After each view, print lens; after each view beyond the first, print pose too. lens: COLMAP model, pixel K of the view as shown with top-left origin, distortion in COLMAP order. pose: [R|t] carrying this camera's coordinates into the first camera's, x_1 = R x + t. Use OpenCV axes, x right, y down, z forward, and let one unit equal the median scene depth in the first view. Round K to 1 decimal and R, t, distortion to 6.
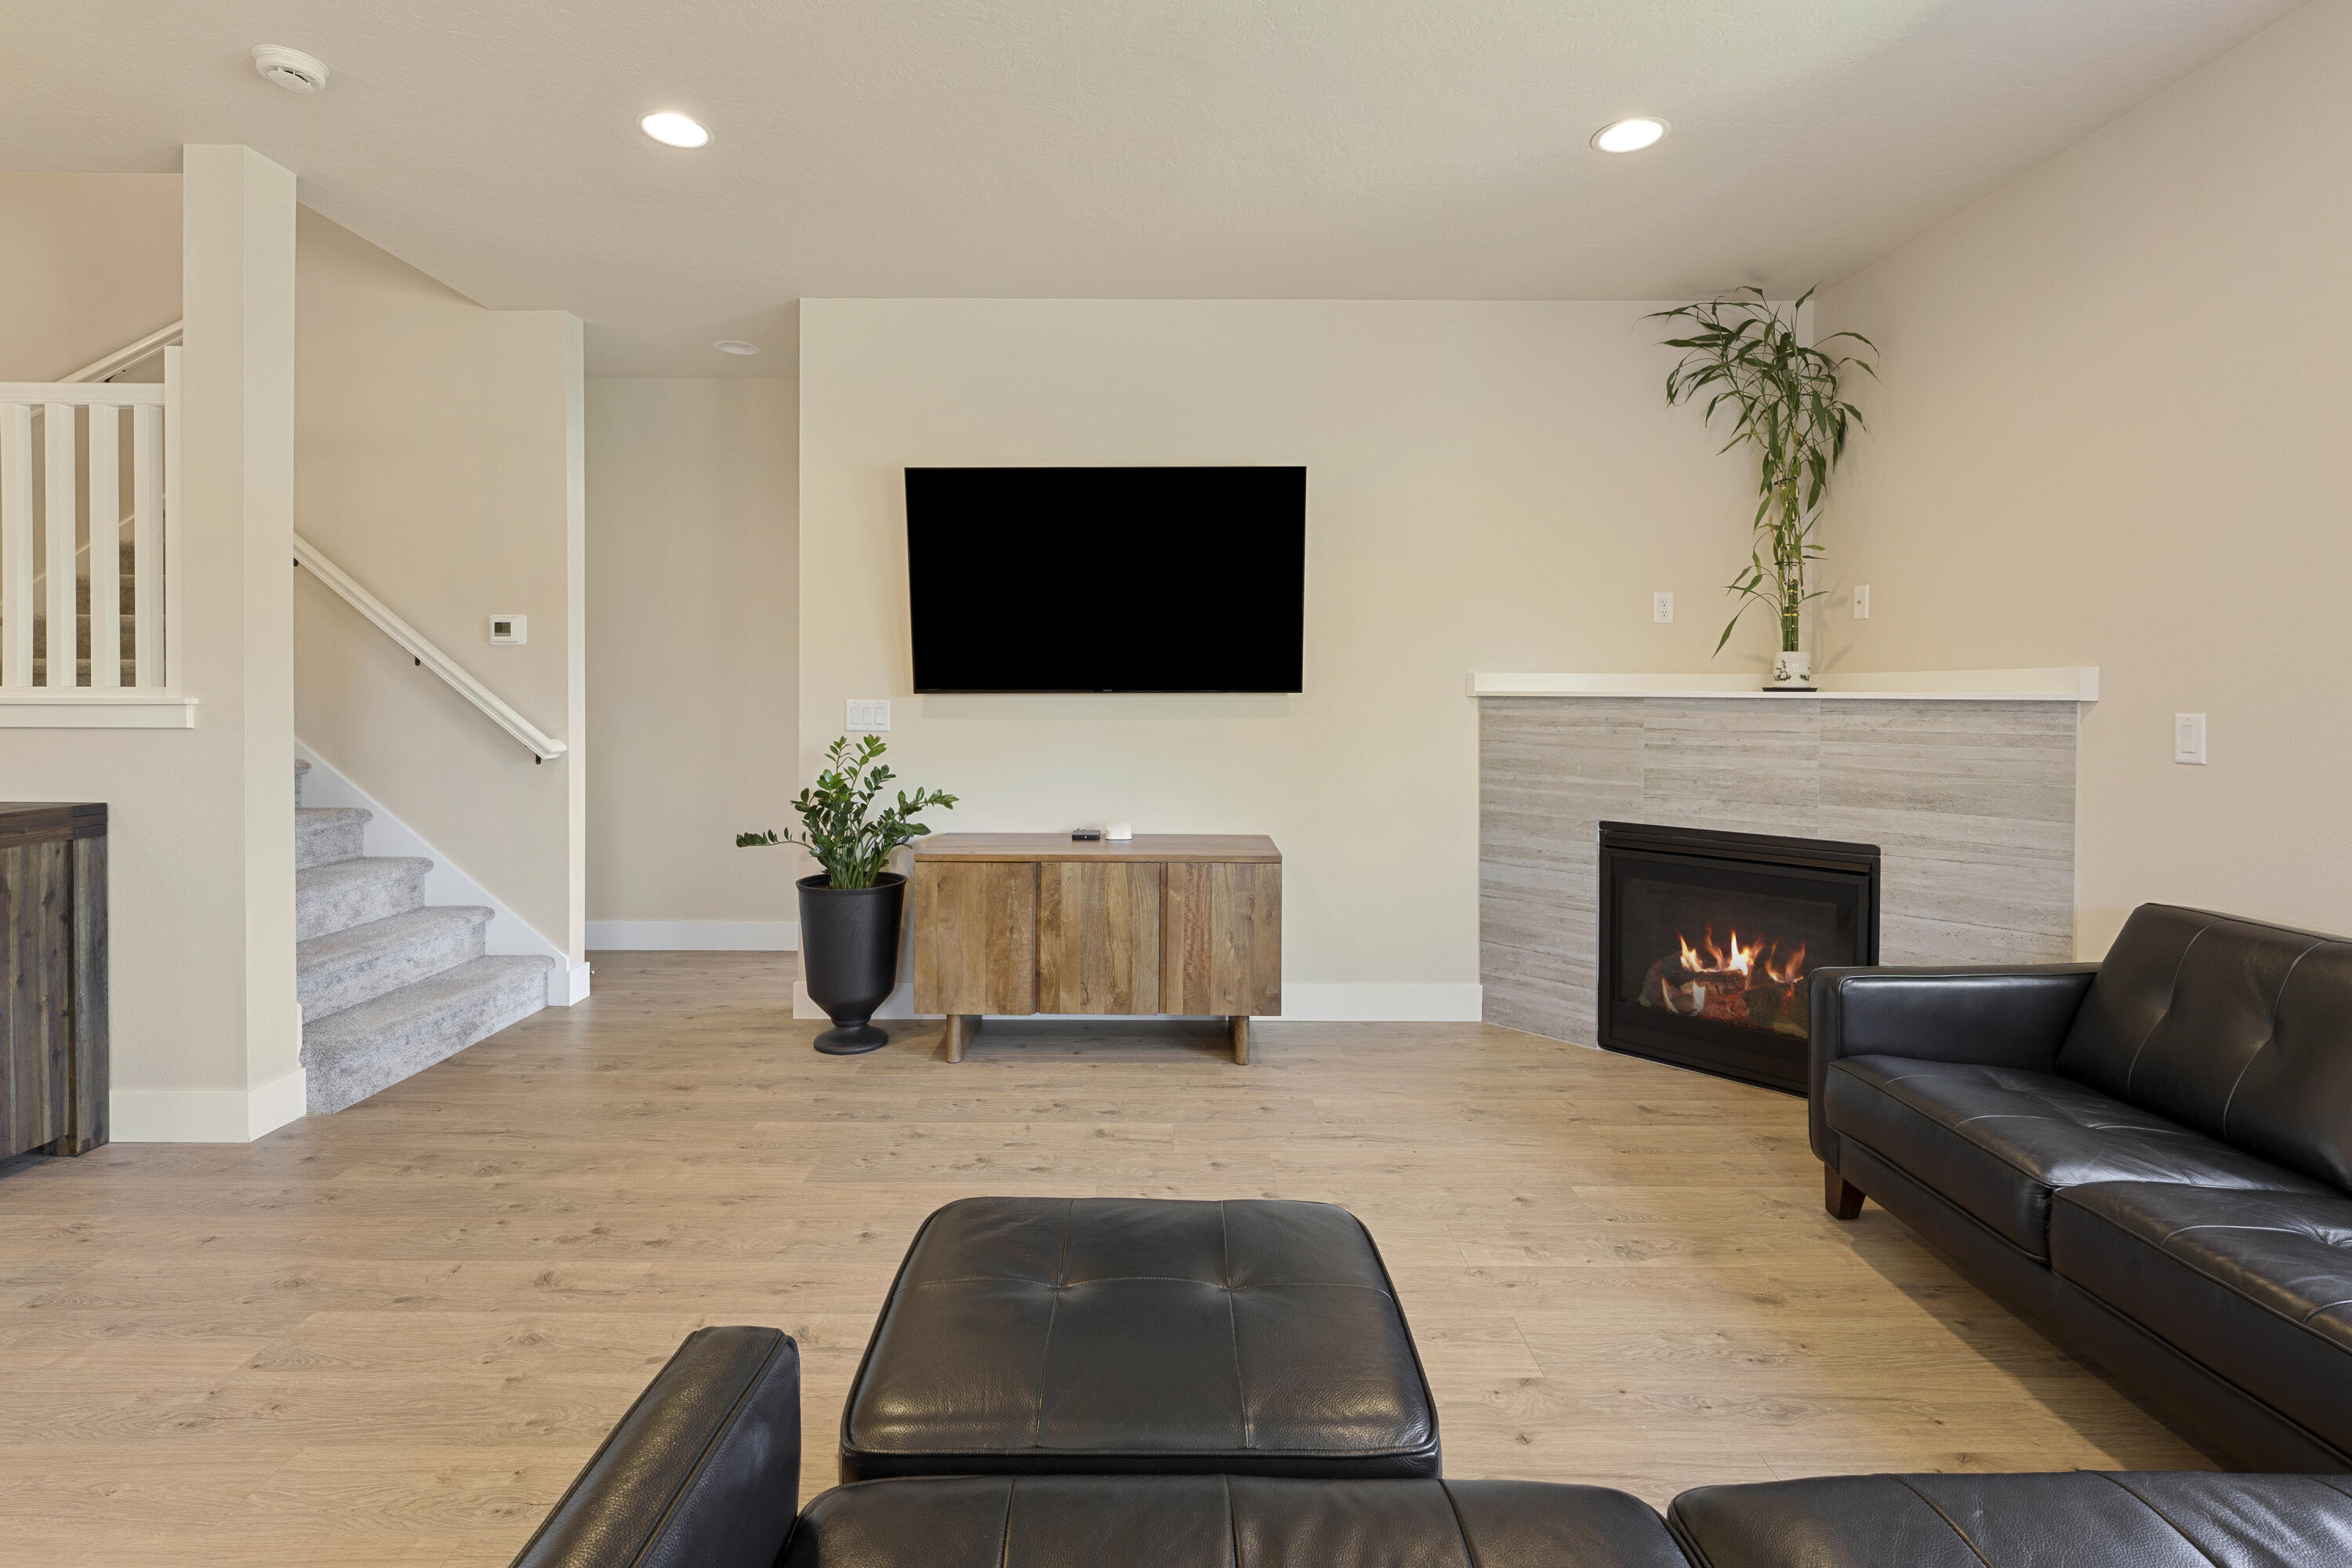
lens RADIAL K [[1048.0, 0, 1163.1], [0, 1048.0, 710.3], [0, 0, 1]] dist [-0.006430, -0.000600]
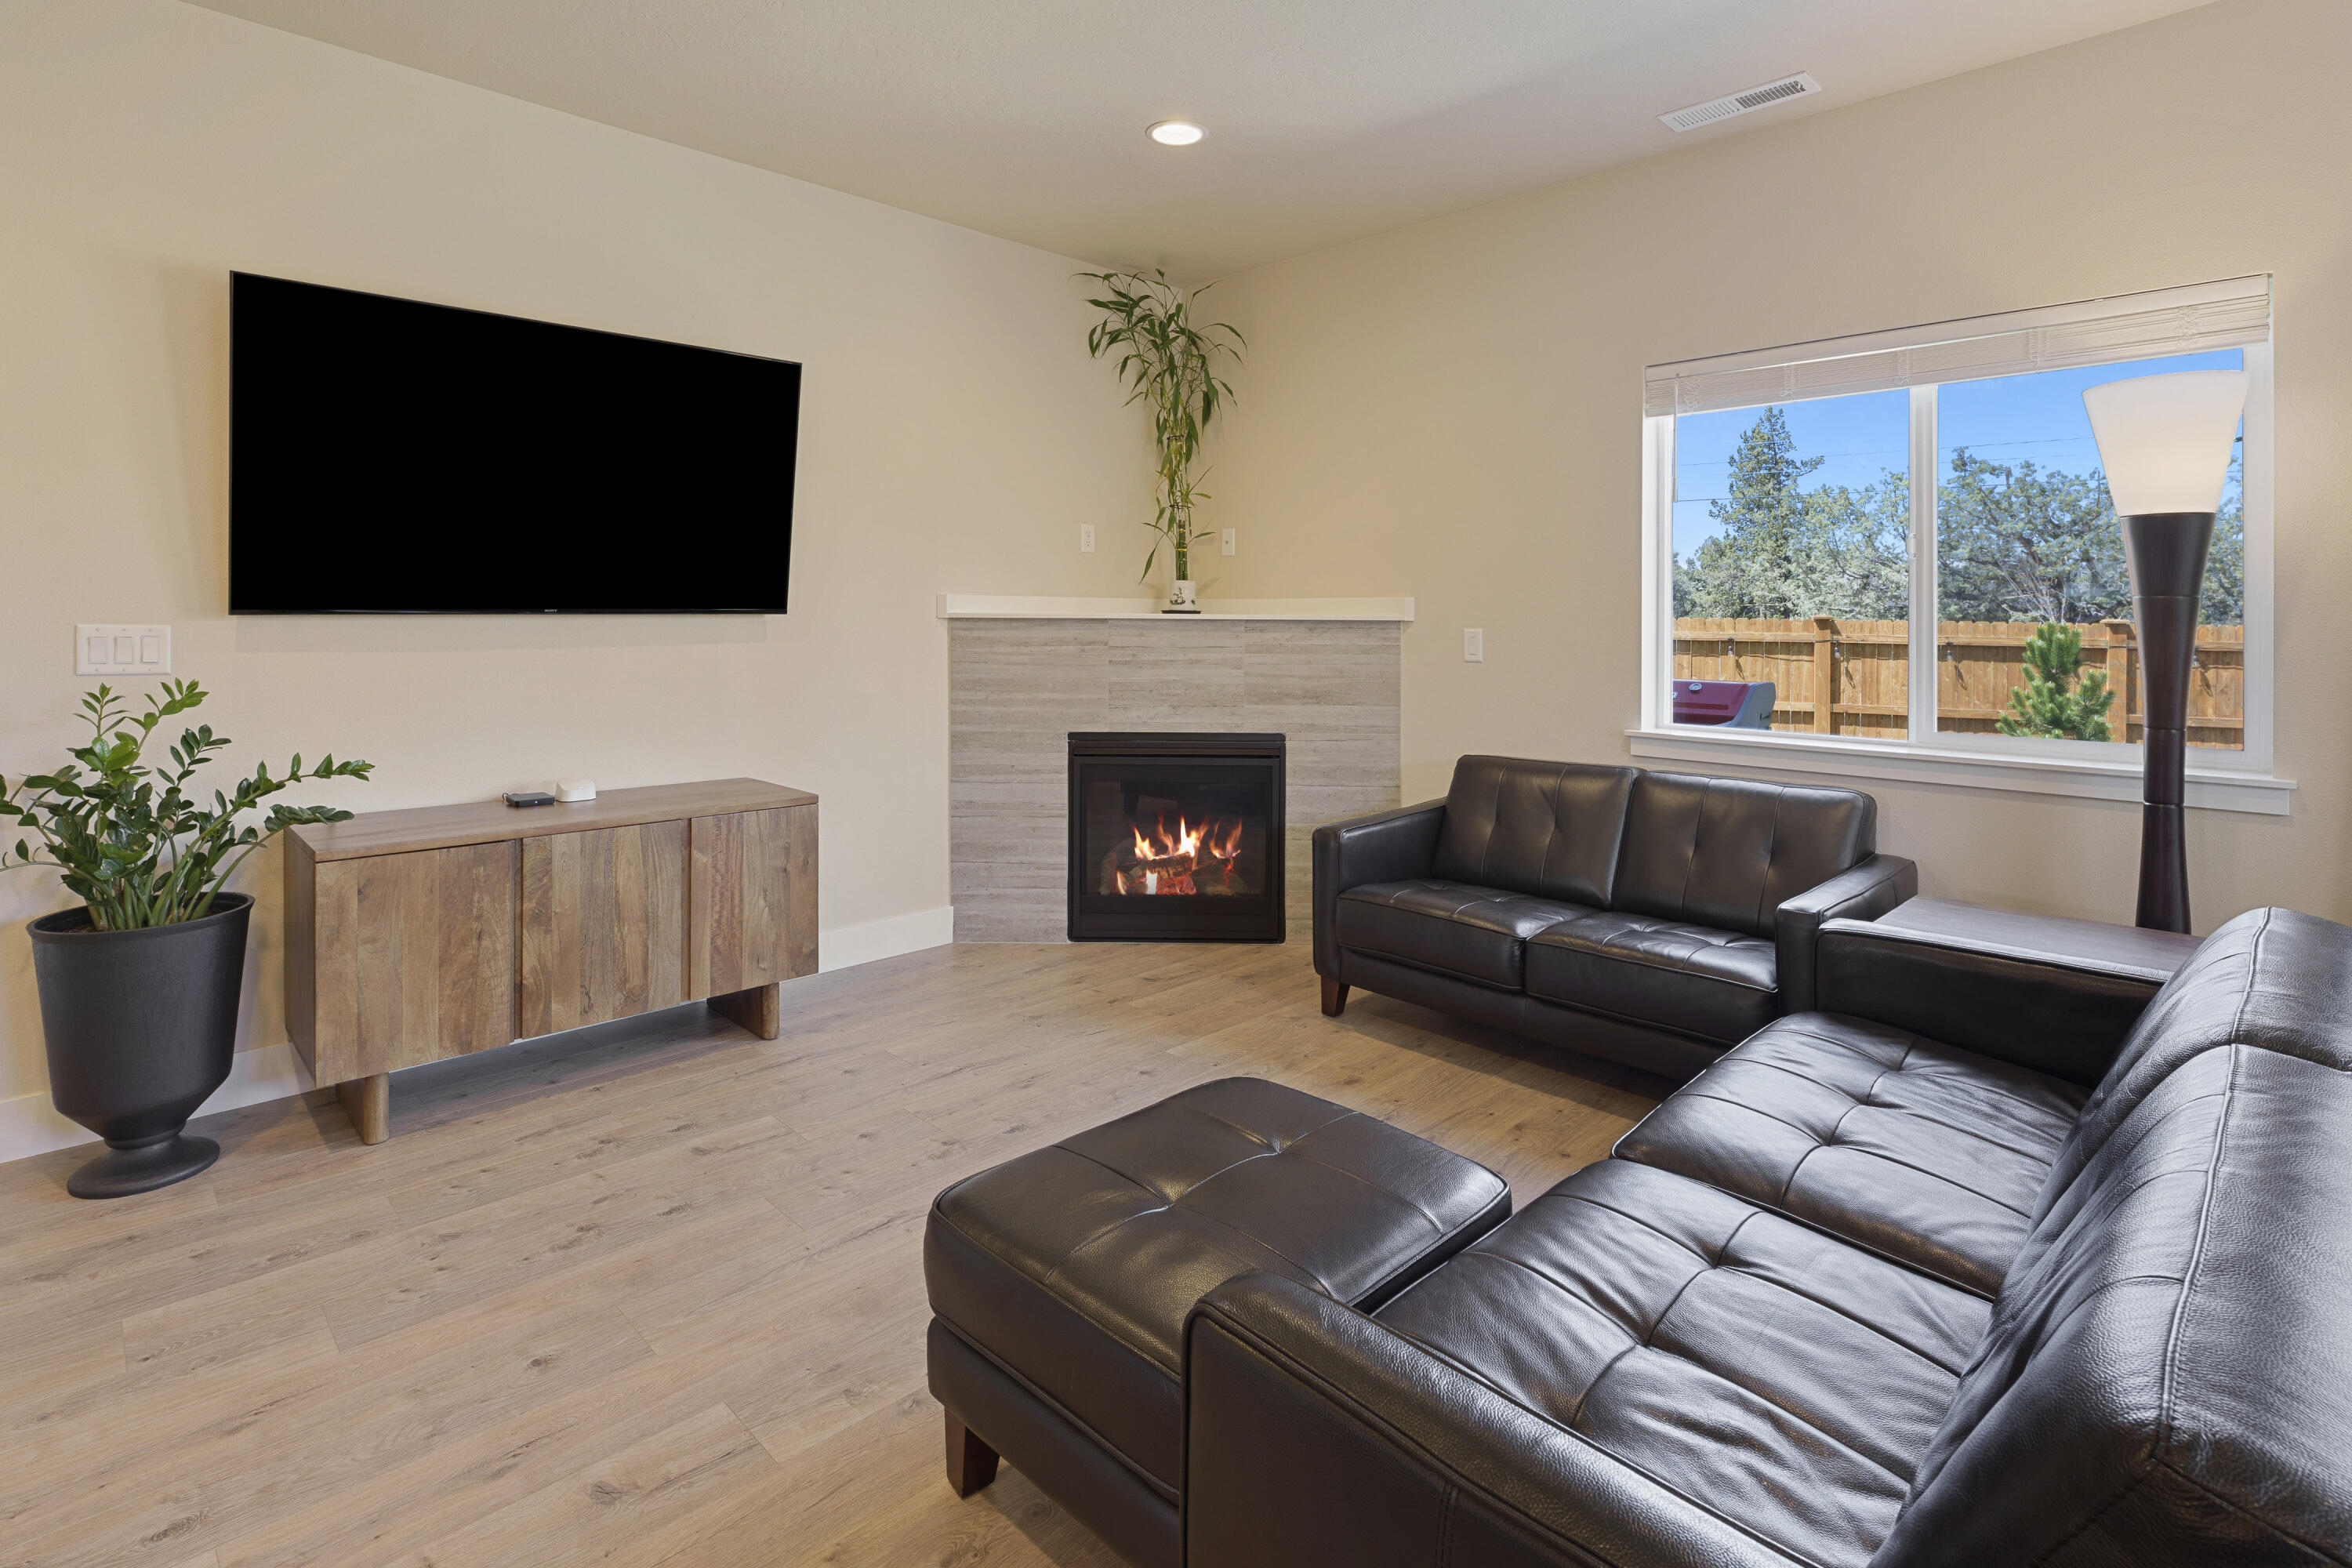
lens RADIAL K [[1142.1, 0, 1162.5], [0, 1142.1, 625.5], [0, 0, 1]] dist [-0.003780, -0.000241]
pose [[0.714782, -0.005962, 0.699321, -0.360976], [0.010342, 0.999944, -0.002046, -0.002041], [-0.699270, 0.008694, 0.714804, 0.088035]]
